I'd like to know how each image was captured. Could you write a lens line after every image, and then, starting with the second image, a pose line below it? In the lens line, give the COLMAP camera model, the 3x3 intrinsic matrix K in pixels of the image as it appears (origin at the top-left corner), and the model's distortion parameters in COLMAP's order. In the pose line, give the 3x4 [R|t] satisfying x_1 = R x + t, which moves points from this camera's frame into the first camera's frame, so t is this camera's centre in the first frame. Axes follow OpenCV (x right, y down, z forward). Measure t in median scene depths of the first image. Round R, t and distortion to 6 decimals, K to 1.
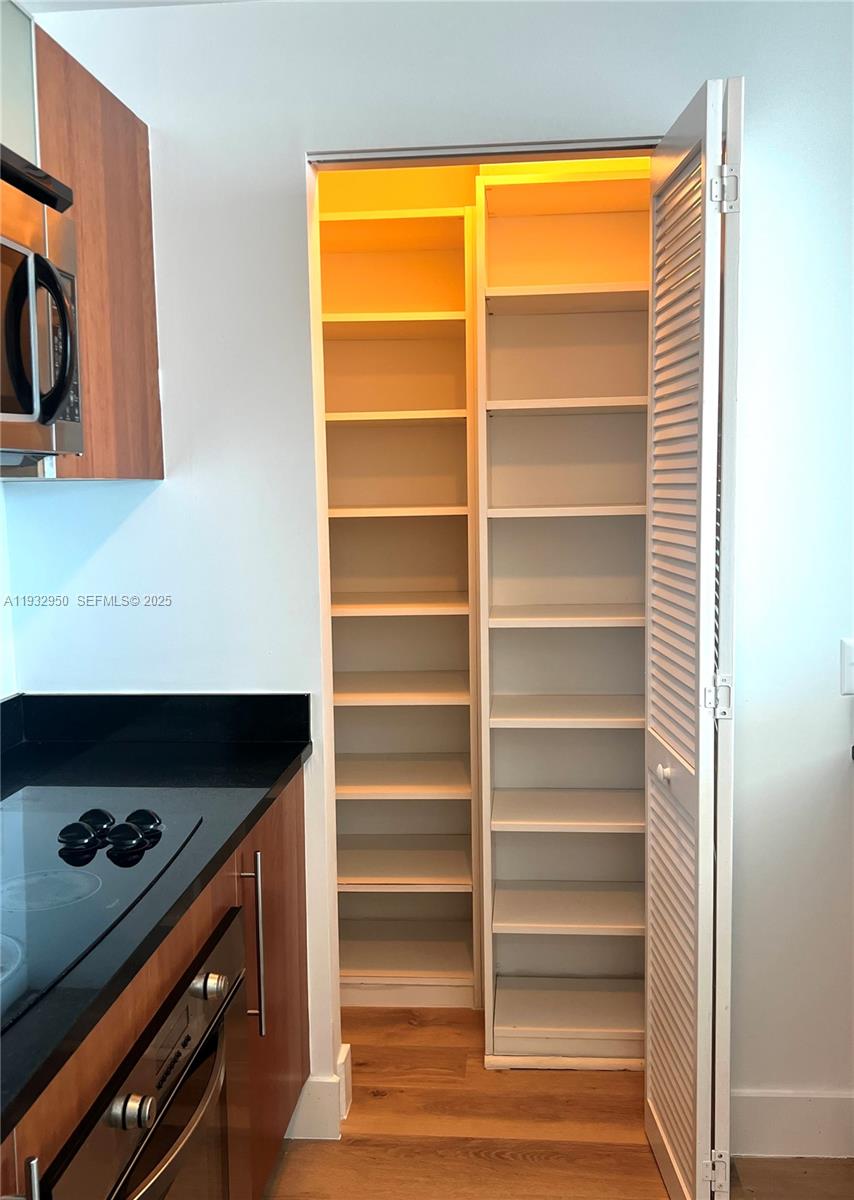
lens RADIAL K [[1091.3, 0, 427.0], [0, 1091.3, 600.0], [0, 0, 1]] dist [0.013299, 0.011619]
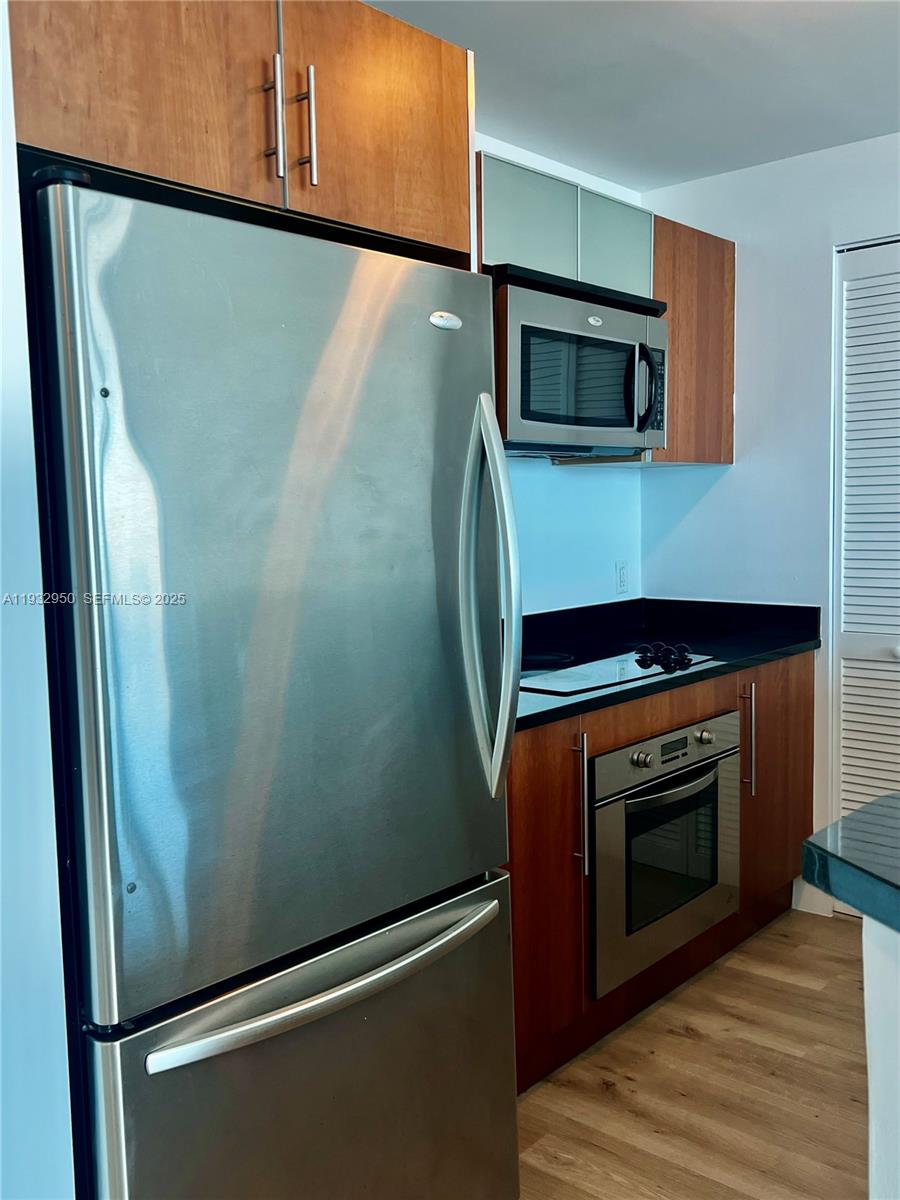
lens RADIAL K [[1102.6, 0, 434.2], [0, 1102.6, 601.2], [0, 0, 1]] dist [0.098627, -0.145486]
pose [[0.804201, 0.051168, -0.592151, 0.440069], [-0.056667, 0.998350, 0.009307, 0.114573], [0.591650, 0.026071, 0.805773, -0.641474]]
